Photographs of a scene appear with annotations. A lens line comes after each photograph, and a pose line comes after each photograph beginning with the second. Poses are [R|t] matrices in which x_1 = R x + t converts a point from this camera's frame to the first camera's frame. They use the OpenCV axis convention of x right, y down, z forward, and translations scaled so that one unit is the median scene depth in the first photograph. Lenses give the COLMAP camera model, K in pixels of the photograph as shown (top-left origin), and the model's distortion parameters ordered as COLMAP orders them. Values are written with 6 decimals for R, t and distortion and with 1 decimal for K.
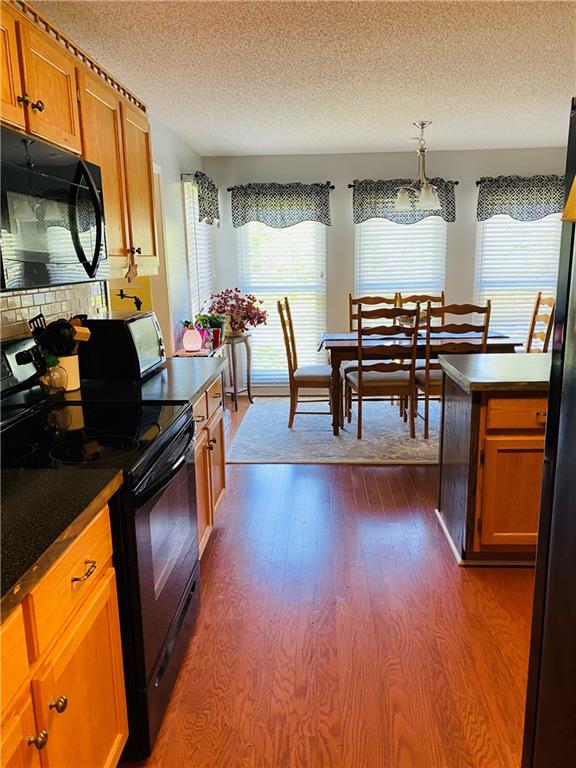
lens RADIAL K [[576.1, 0, 291.2], [0, 576.1, 396.4], [0, 0, 1]] dist [0.042938, -0.085745]
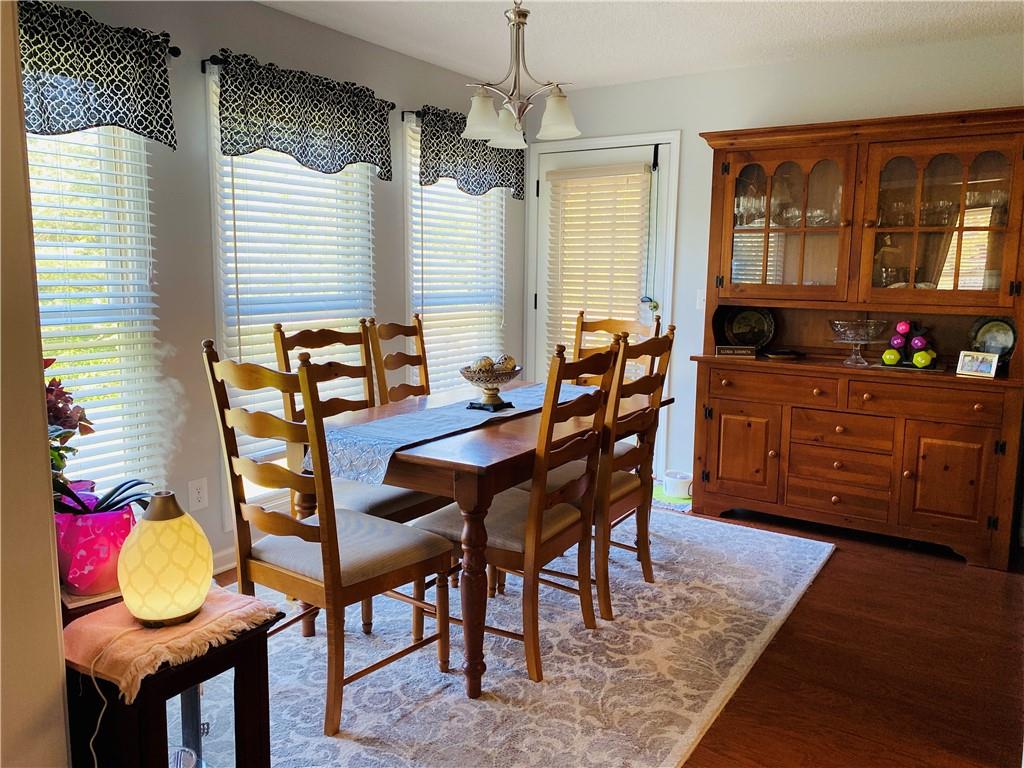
lens RADIAL K [[777.6, 0, 512.9], [0, 777.6, 377.0], [0, 0, 1]] dist [0.049390, -0.063980]
pose [[0.512123, -0.095440, 0.853593, -0.300339], [0.177050, 0.984194, 0.003819, -0.124352], [-0.840466, 0.149173, 0.520927, 0.630373]]
